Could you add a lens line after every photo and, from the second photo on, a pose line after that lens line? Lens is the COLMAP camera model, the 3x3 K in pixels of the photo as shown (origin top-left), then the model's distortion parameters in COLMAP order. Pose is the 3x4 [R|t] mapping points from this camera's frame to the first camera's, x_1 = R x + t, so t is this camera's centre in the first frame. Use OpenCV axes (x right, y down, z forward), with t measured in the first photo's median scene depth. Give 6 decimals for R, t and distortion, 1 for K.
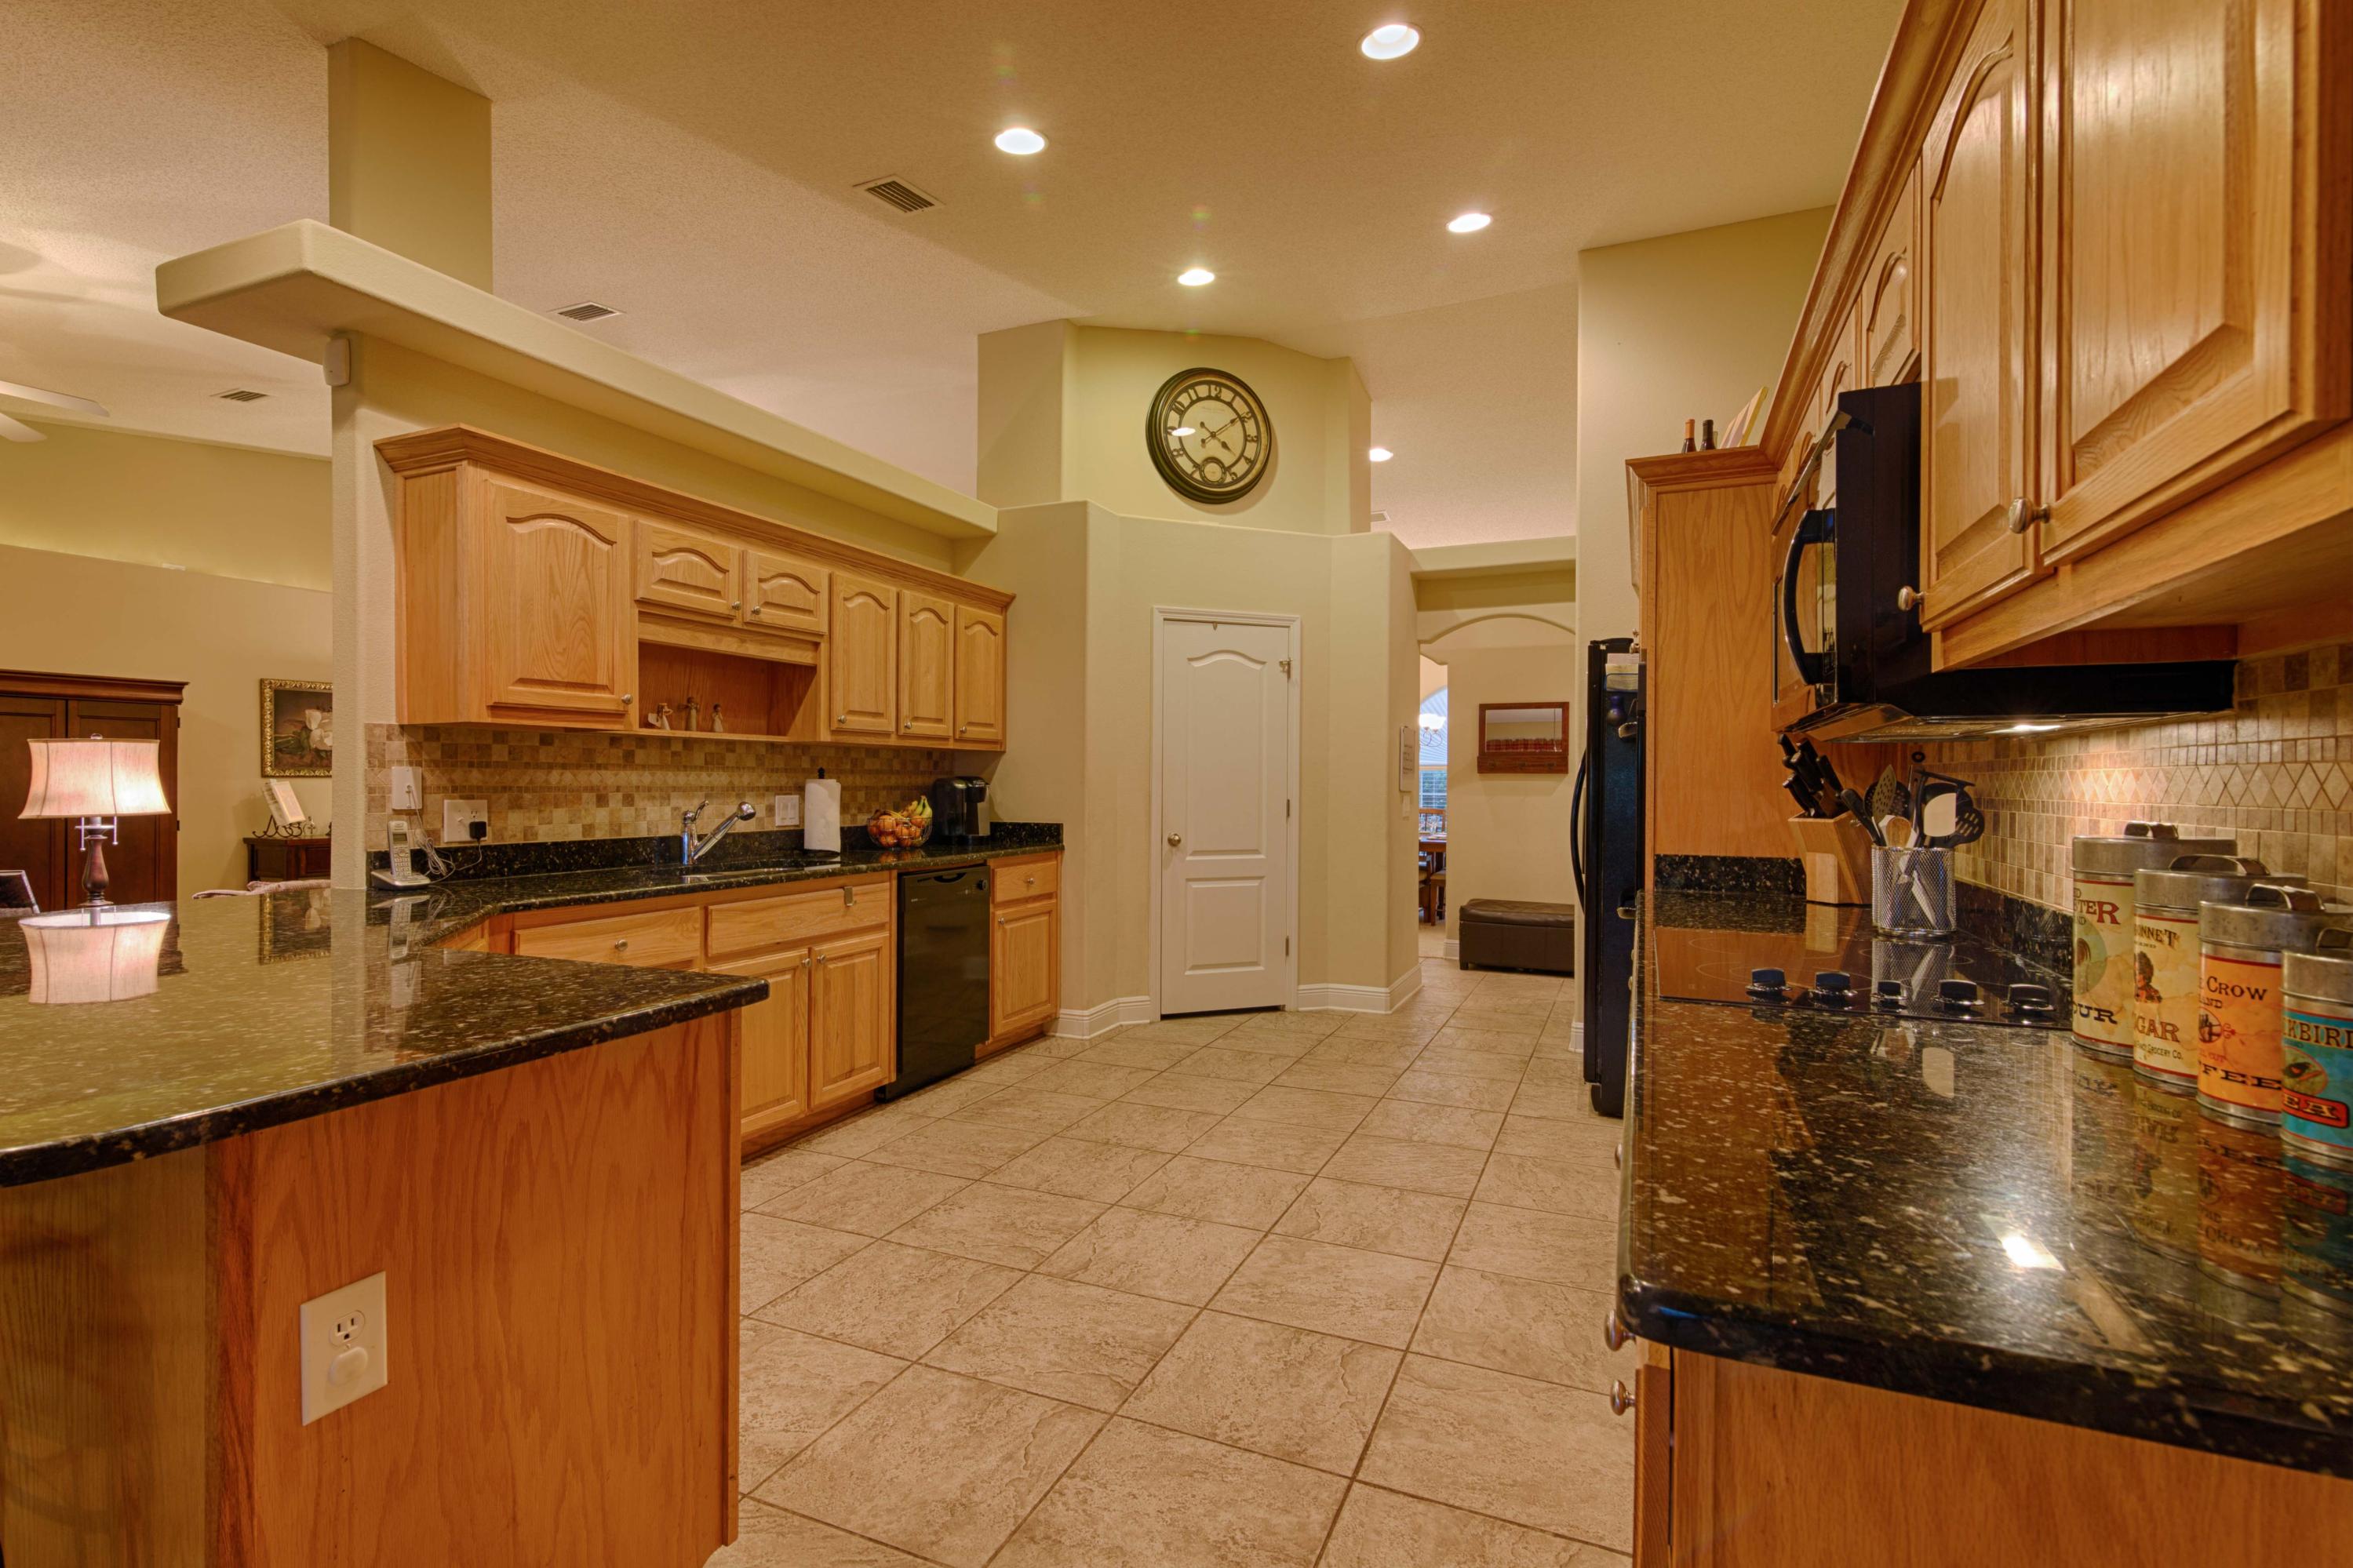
lens RADIAL K [[1063.4, 0, 1176.5], [0, 1063.4, 784.0], [0, 0, 1]] dist [0.000897, 0.000017]
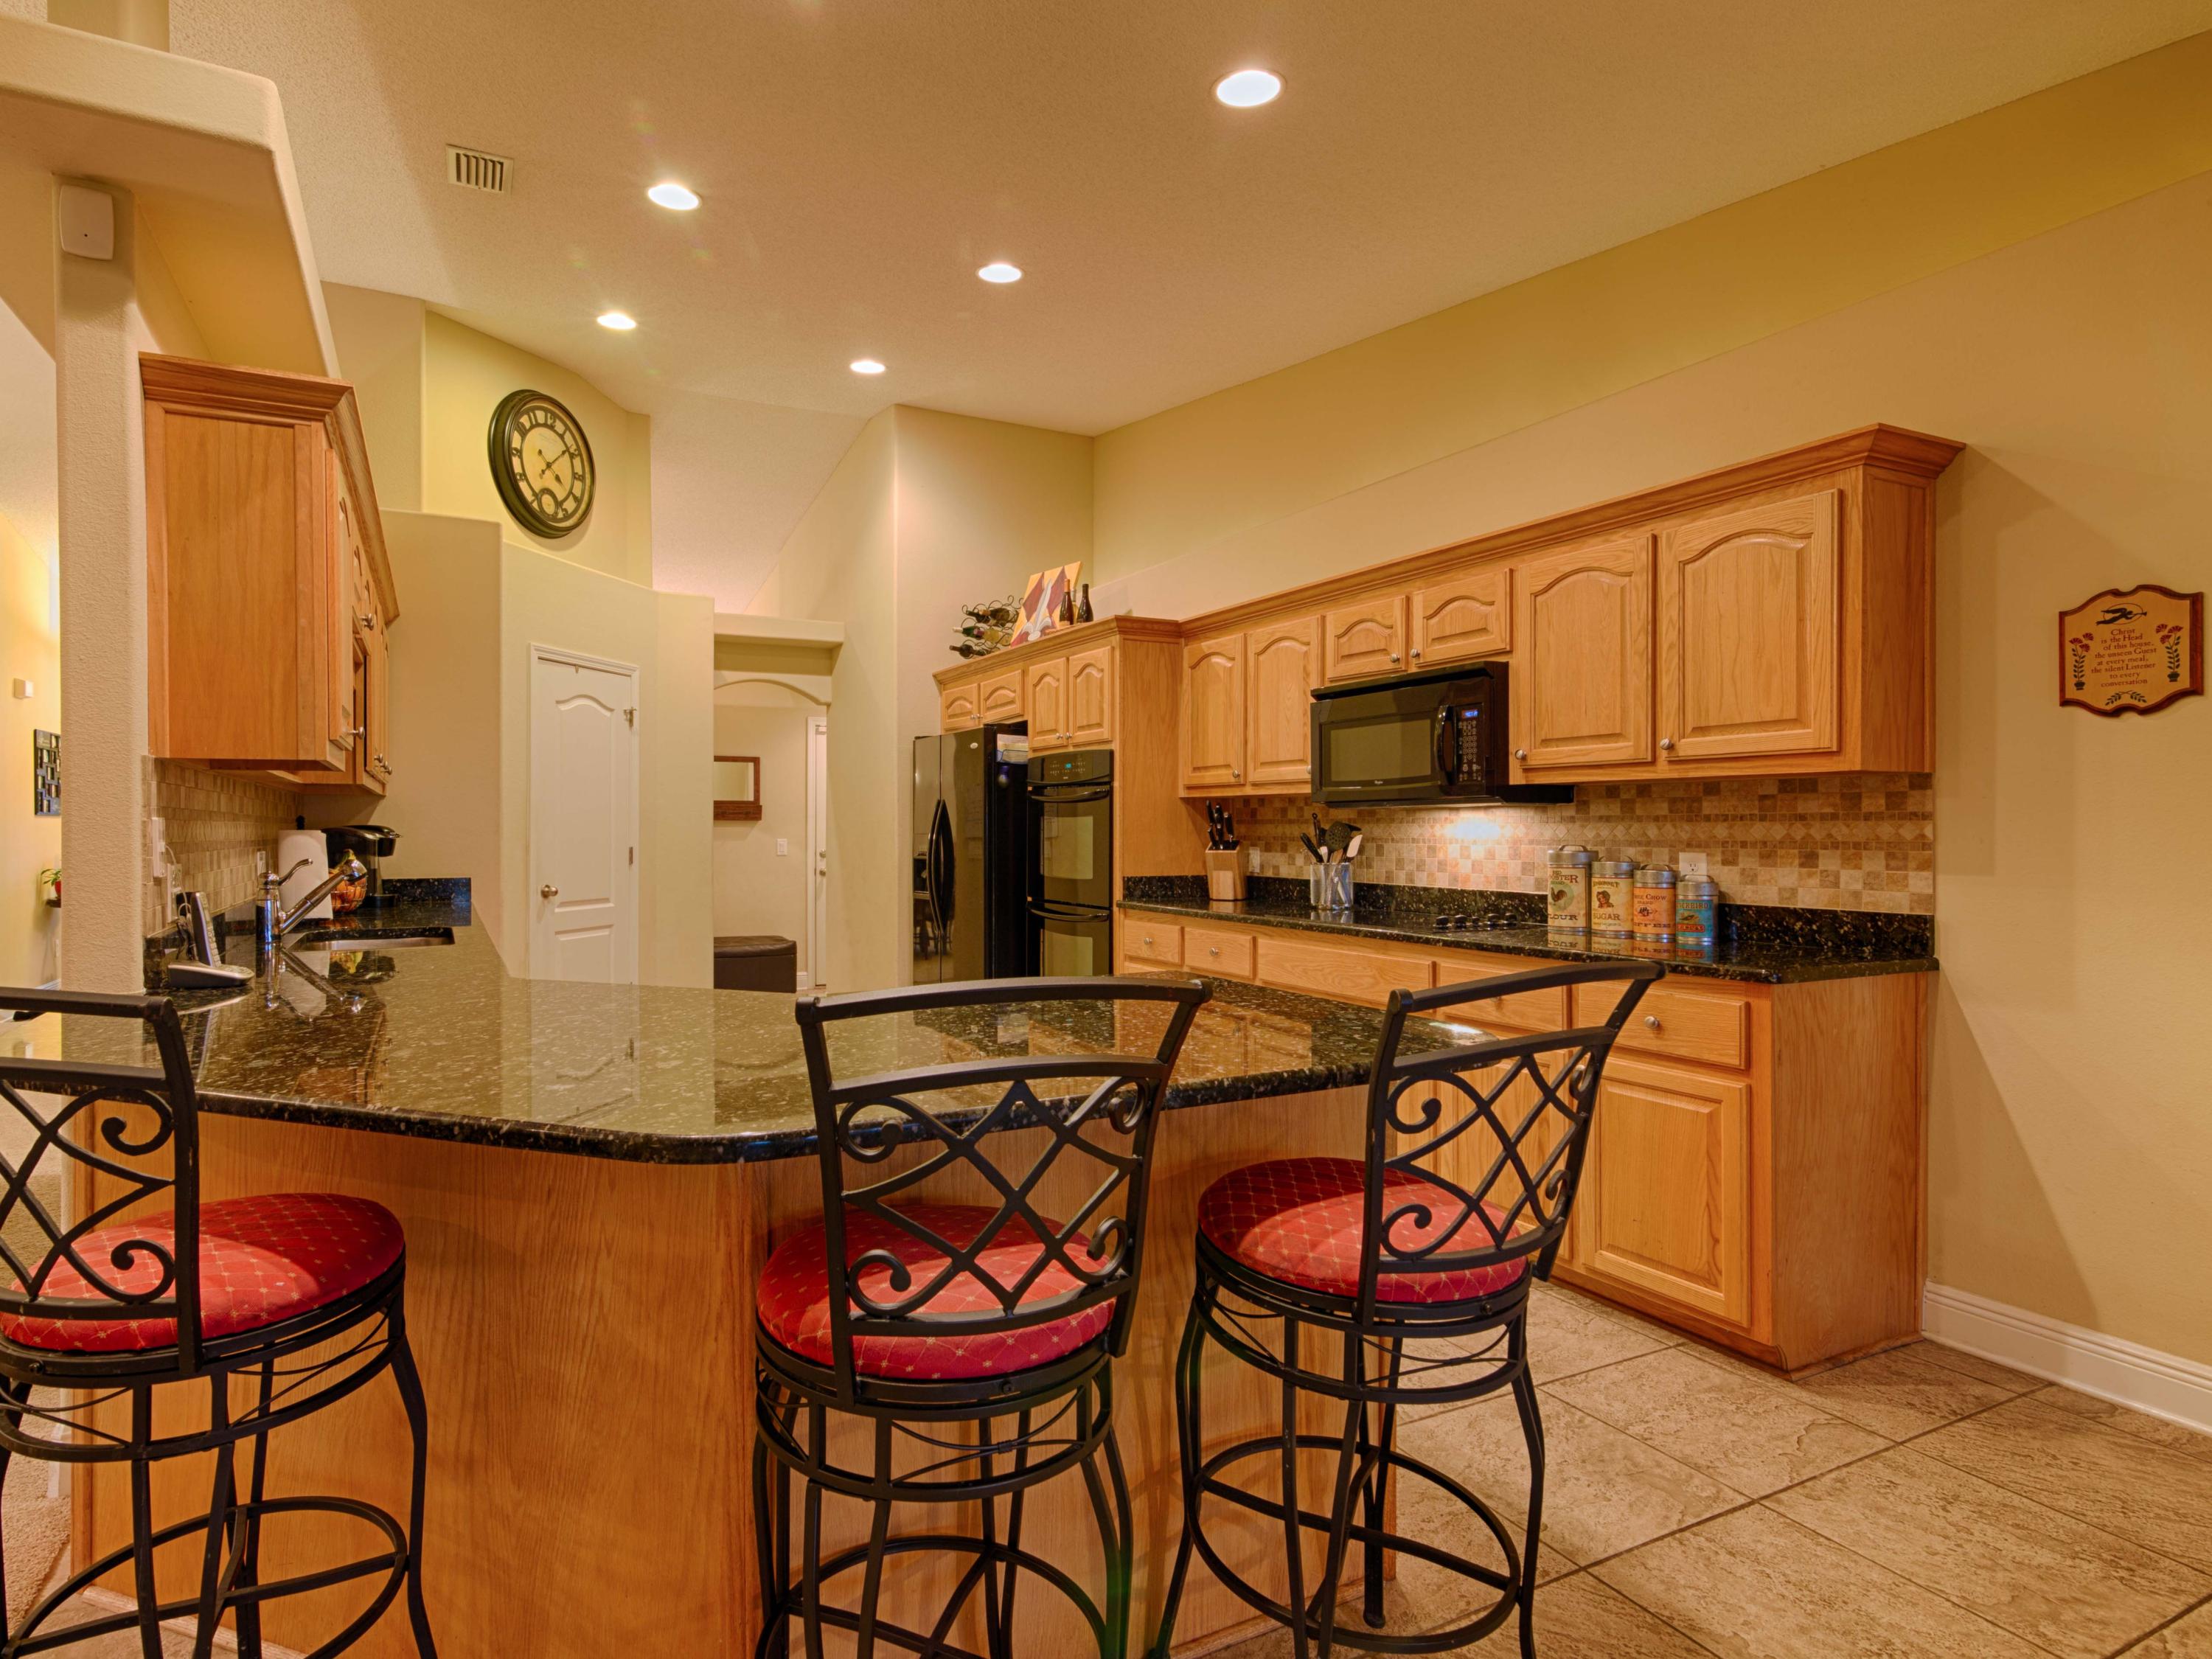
lens RADIAL K [[995.6, 0, 1106.0], [0, 995.6, 829.5], [0, 0, 1]] dist [0.003756, 0.000185]
pose [[0.669509, -0.005288, 0.742785, -0.316208], [0.004516, 0.999985, 0.003049, -0.003025], [-0.742790, 0.001314, 0.669523, 0.034570]]
